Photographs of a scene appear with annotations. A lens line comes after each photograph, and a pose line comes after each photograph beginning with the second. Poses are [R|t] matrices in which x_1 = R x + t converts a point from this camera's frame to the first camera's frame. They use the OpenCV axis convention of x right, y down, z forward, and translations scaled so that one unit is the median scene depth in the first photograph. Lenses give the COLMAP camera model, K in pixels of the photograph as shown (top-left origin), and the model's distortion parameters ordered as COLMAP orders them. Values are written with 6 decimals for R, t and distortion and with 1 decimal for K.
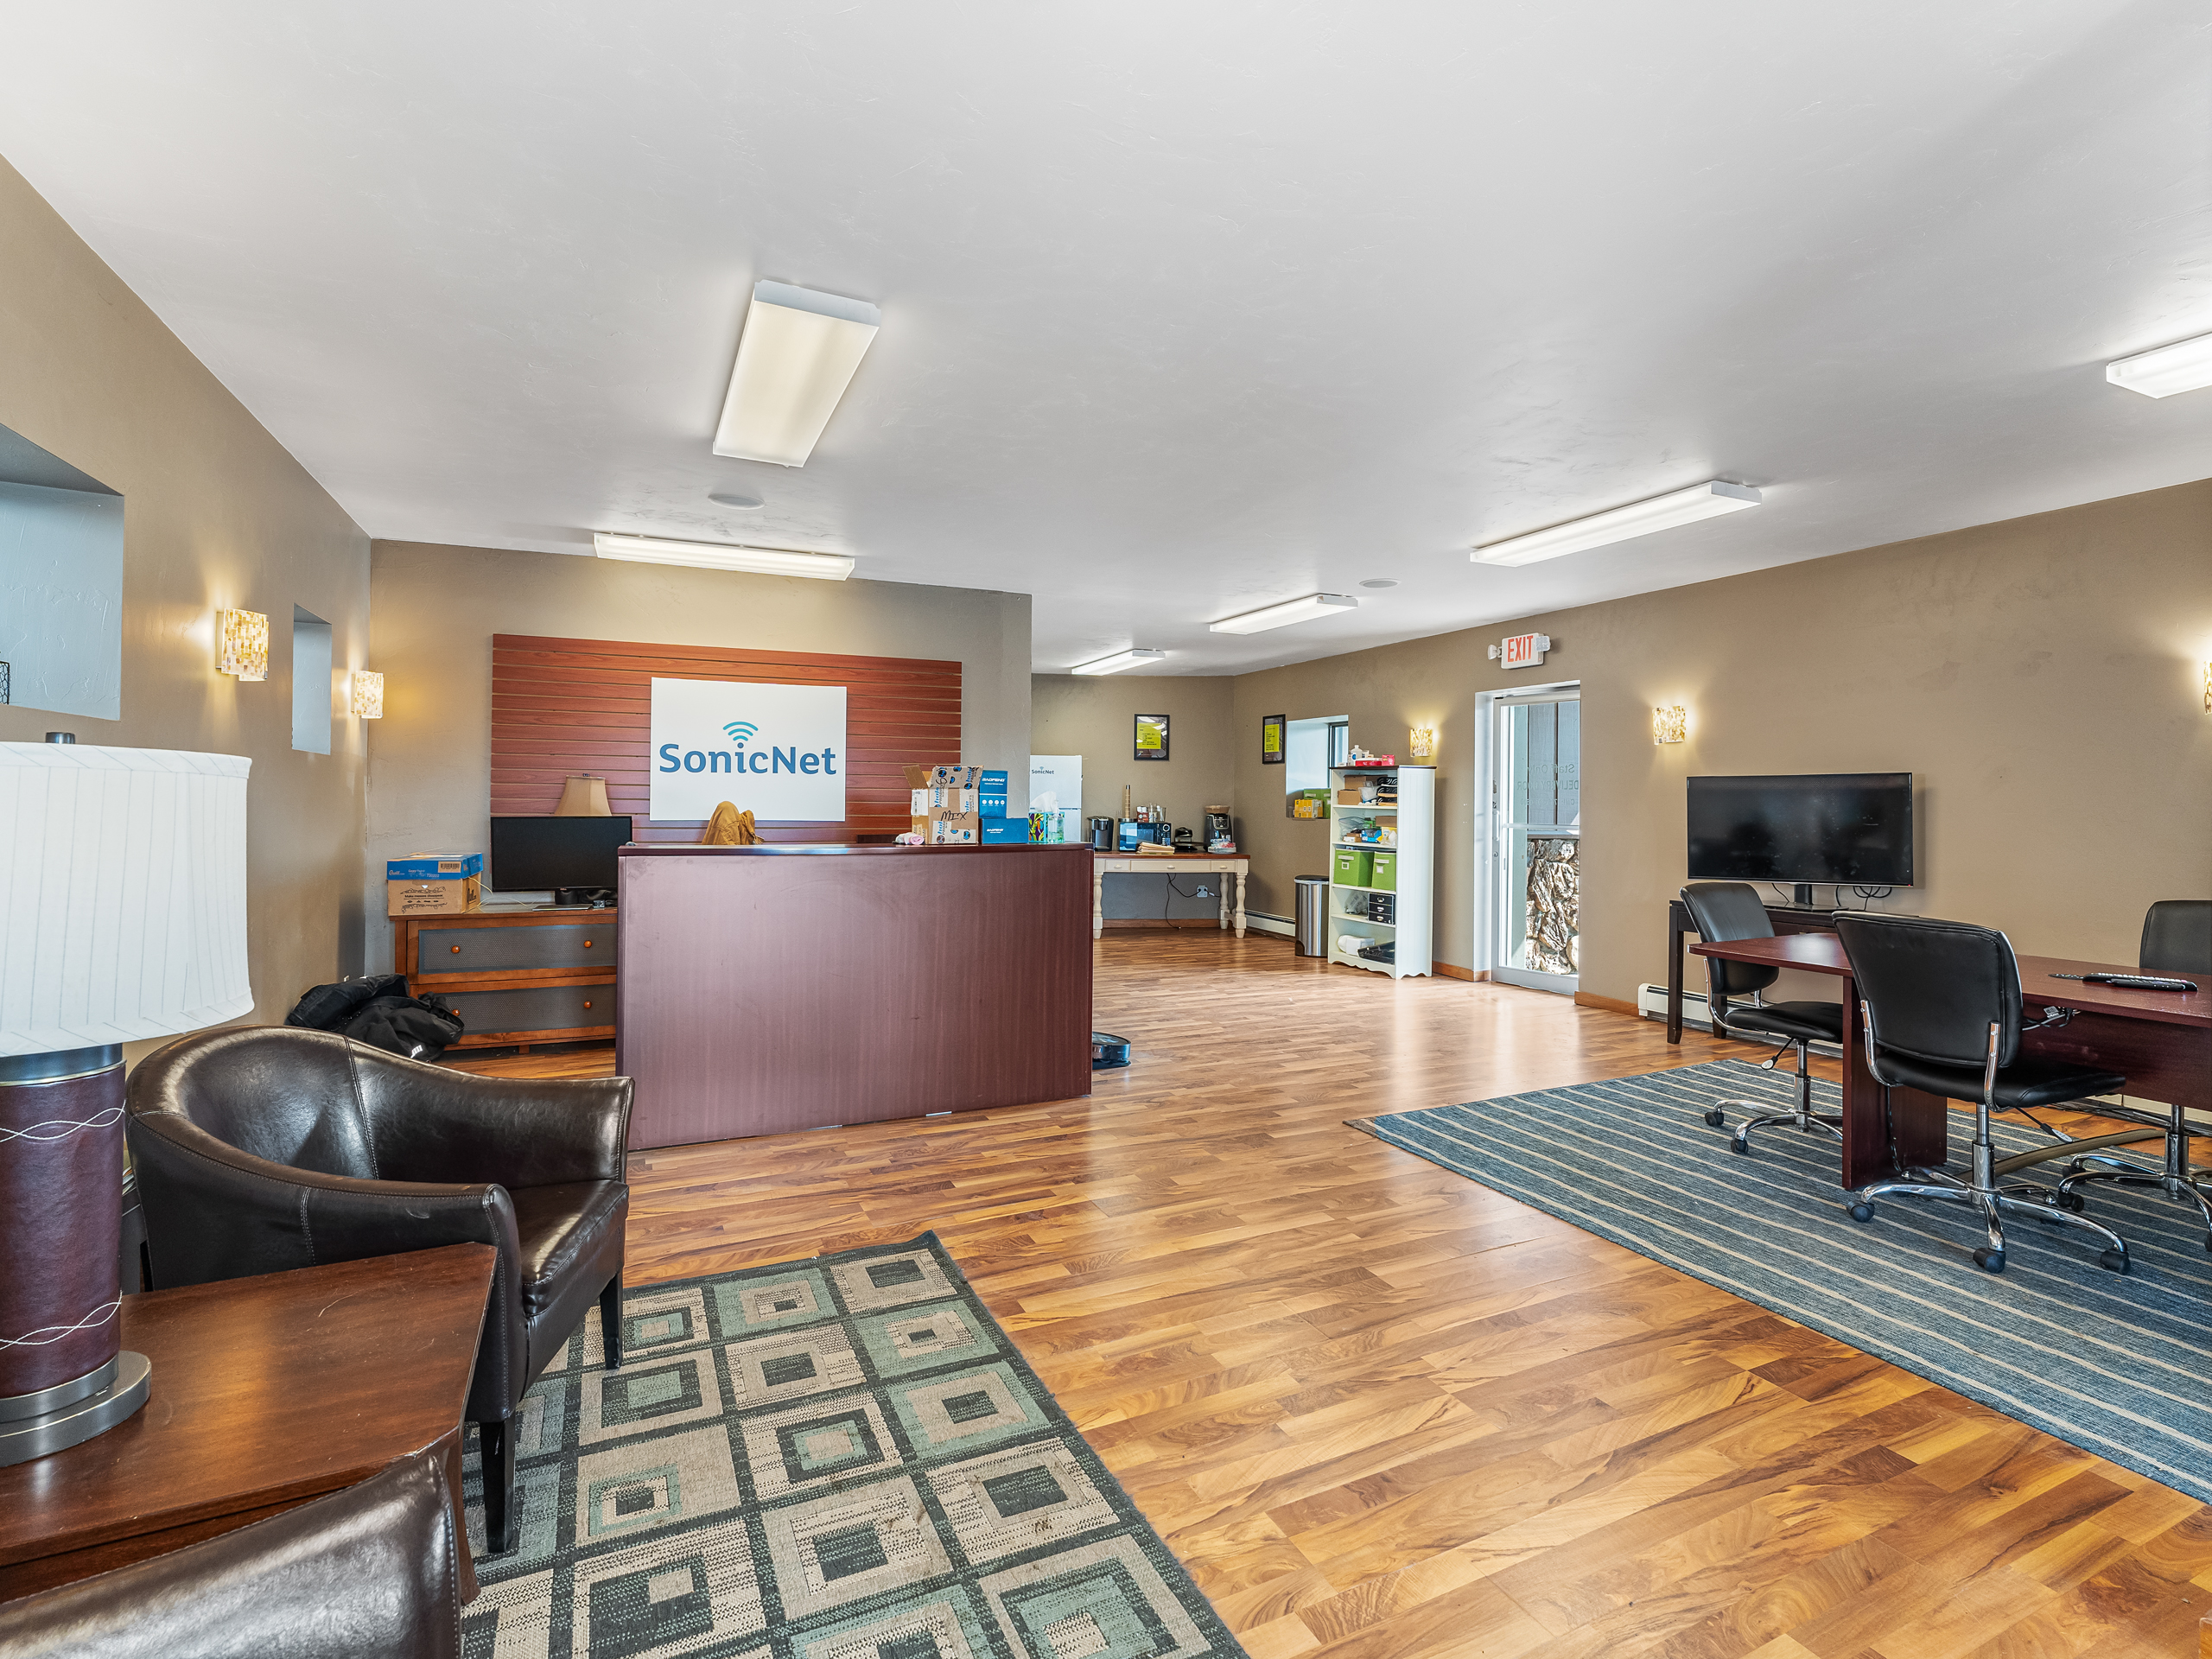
lens RADIAL K [[1027.3, 0, 1100.1], [0, 1027.3, 814.9], [0, 0, 1]] dist [-0.004456, 0.000550]
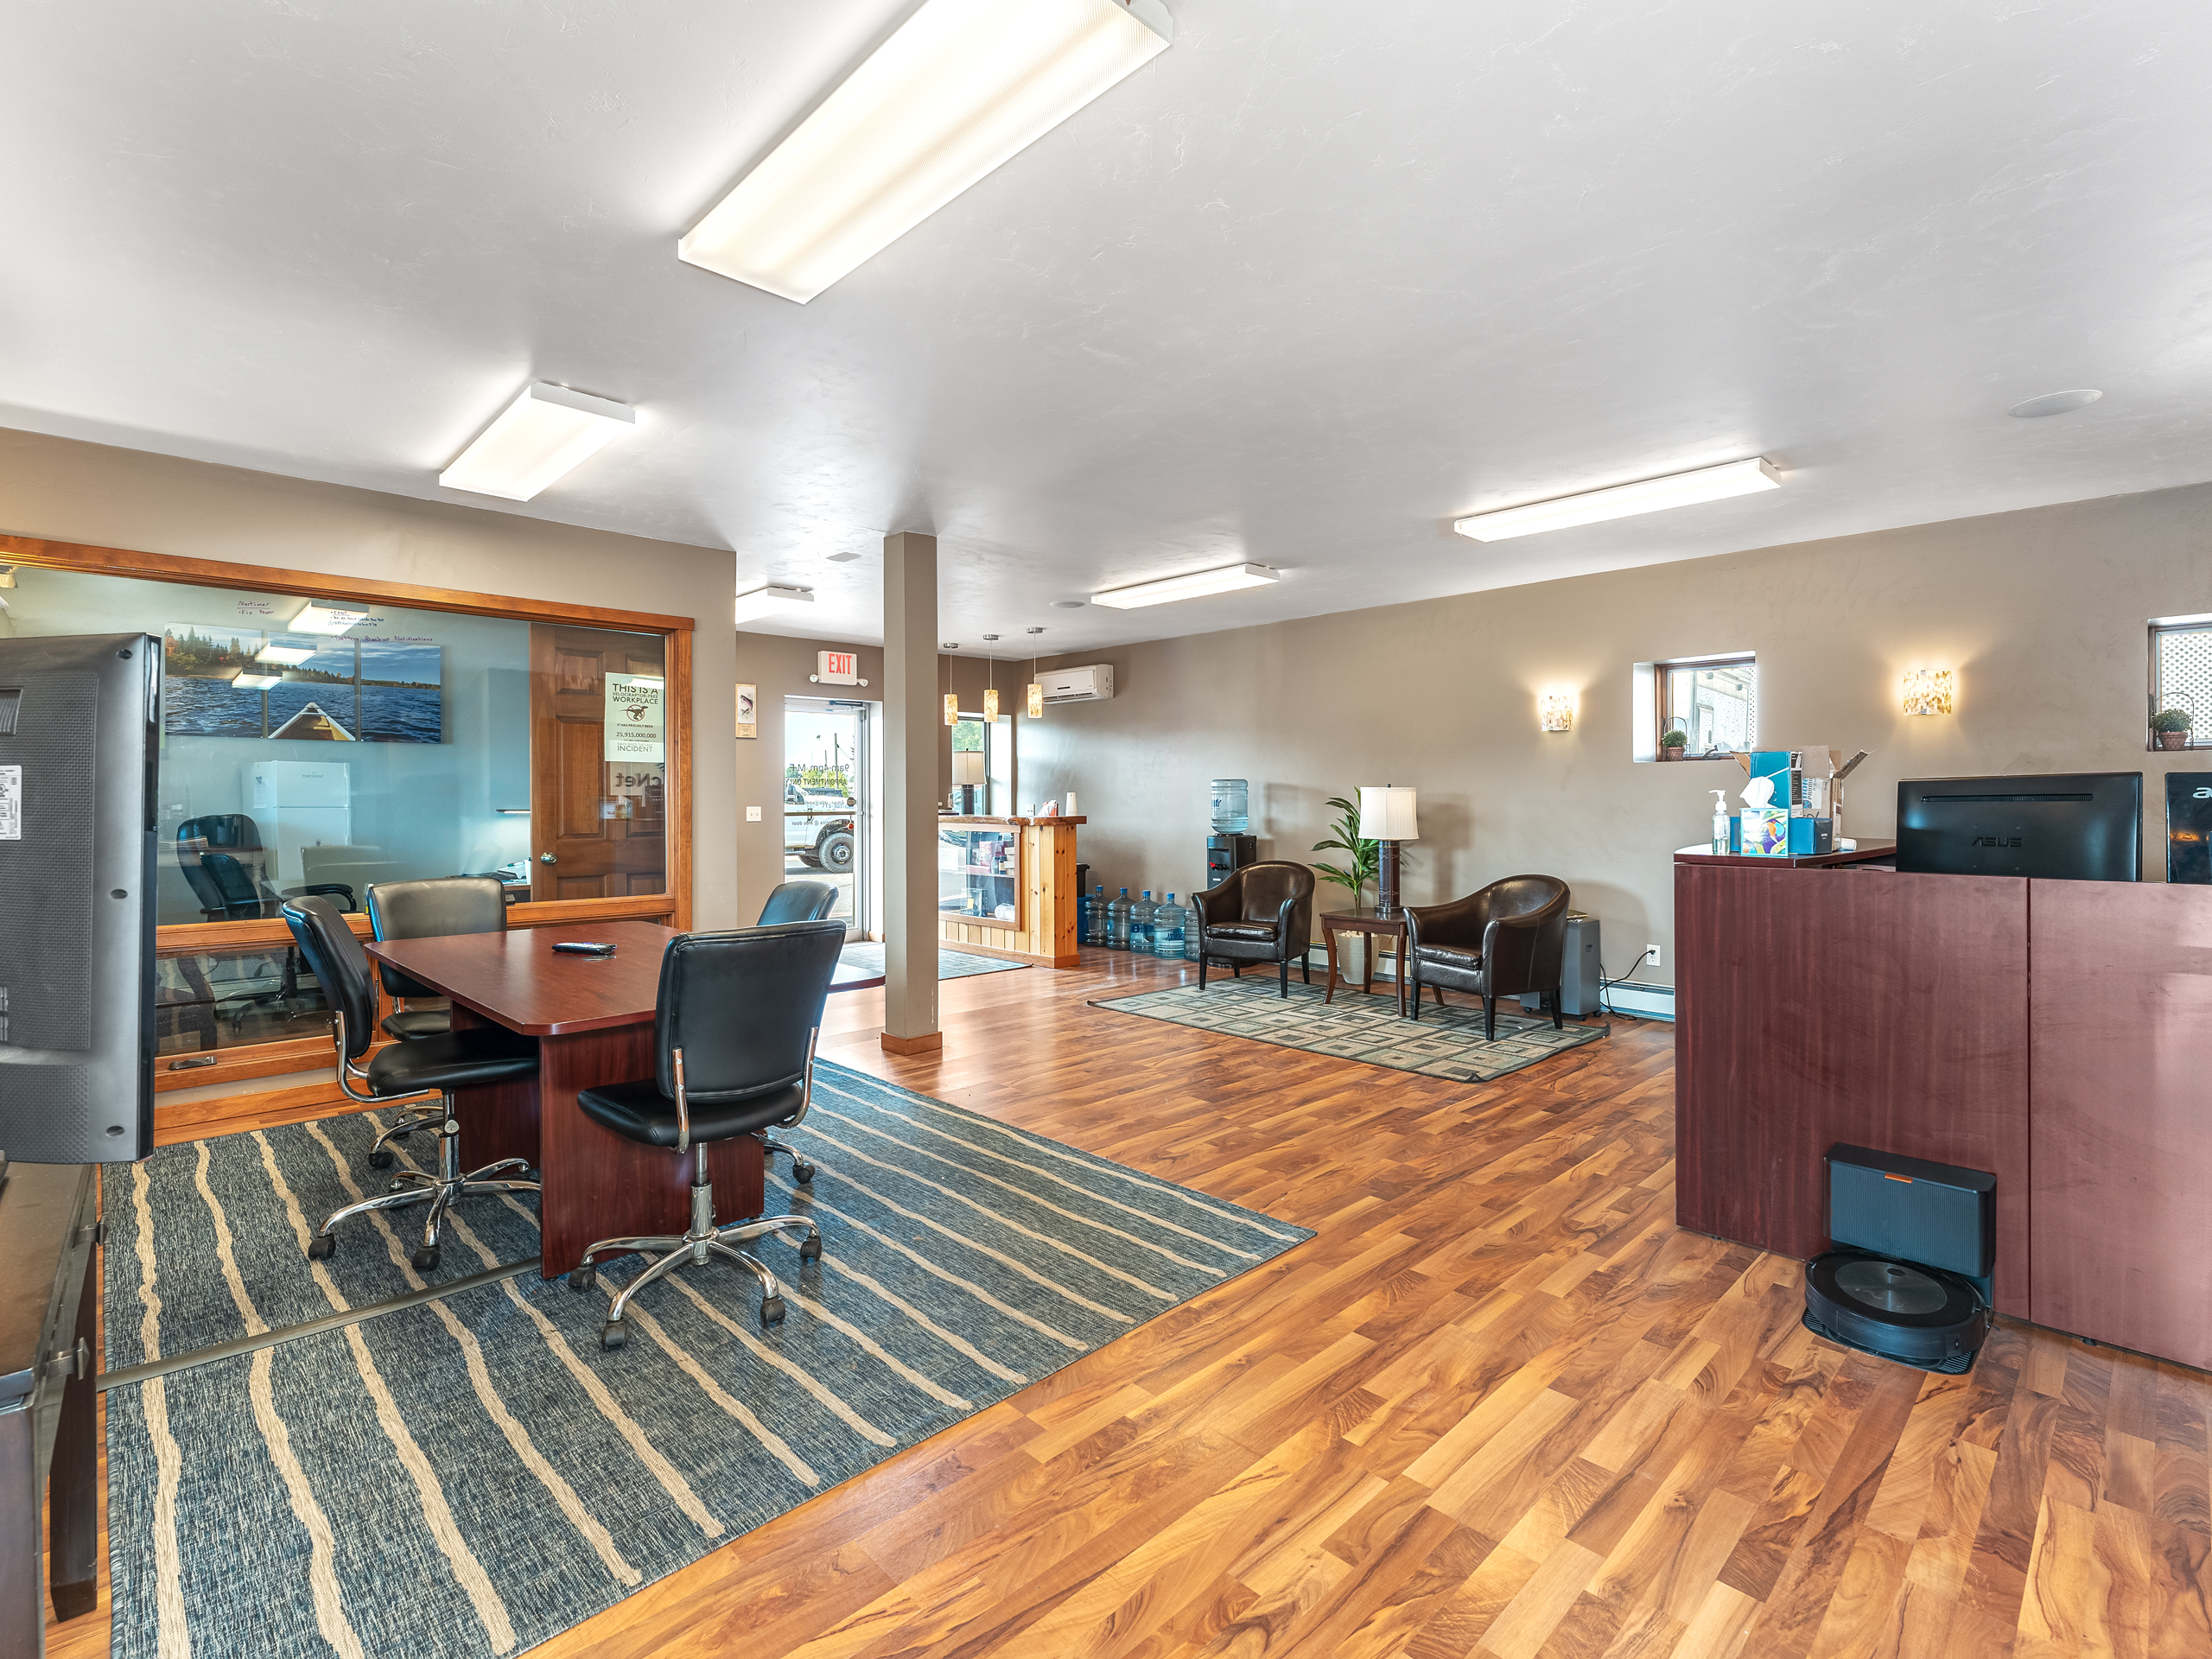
lens RADIAL K [[1027.3, 0, 1109.4], [0, 1027.3, 809.4], [0, 0, 1]] dist [-0.004456, 0.000550]
pose [[-0.947588, -0.004678, -0.319459, 0.325624], [-0.011450, 0.999748, 0.019322, -0.006620], [0.319288, 0.021967, -0.947403, 0.874117]]
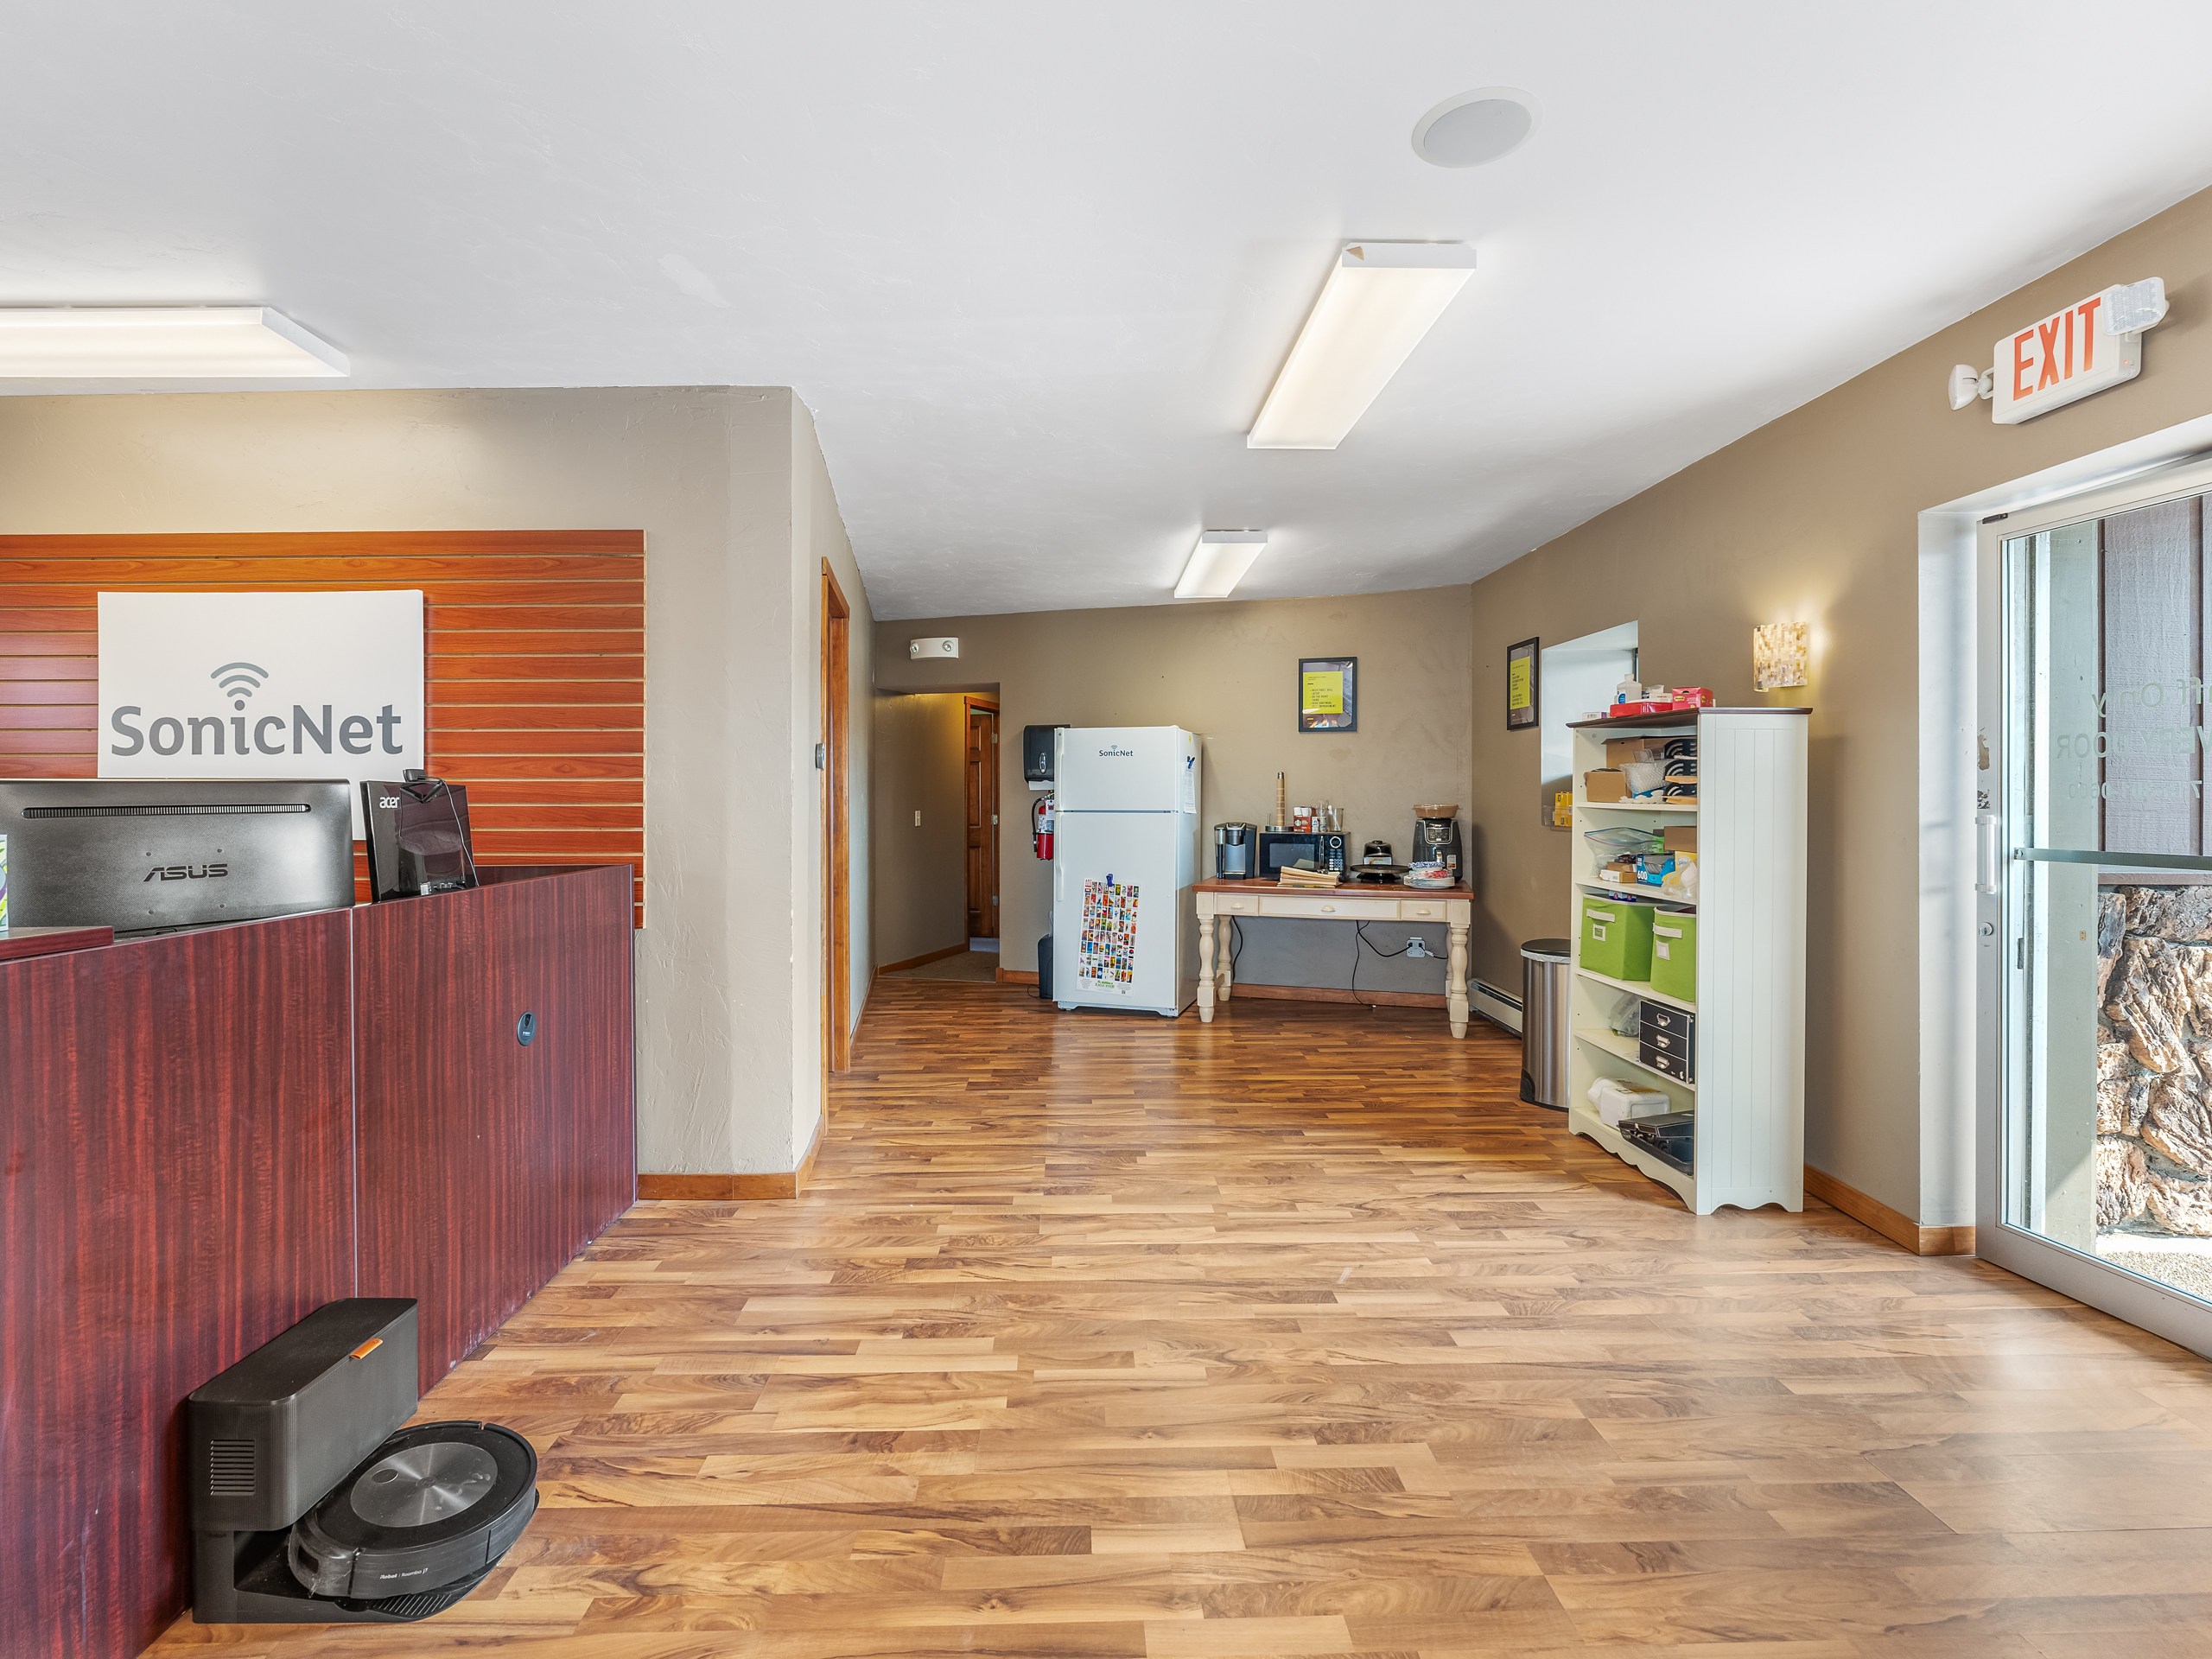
lens RADIAL K [[1027.3, 0, 1104.0], [0, 1027.3, 808.5], [0, 0, 1]] dist [-0.004456, 0.000550]
pose [[0.920159, -0.005191, -0.391512, 0.228622], [0.003221, 0.999979, -0.005687, -0.005234], [0.391533, 0.003972, 0.920156, 0.512884]]
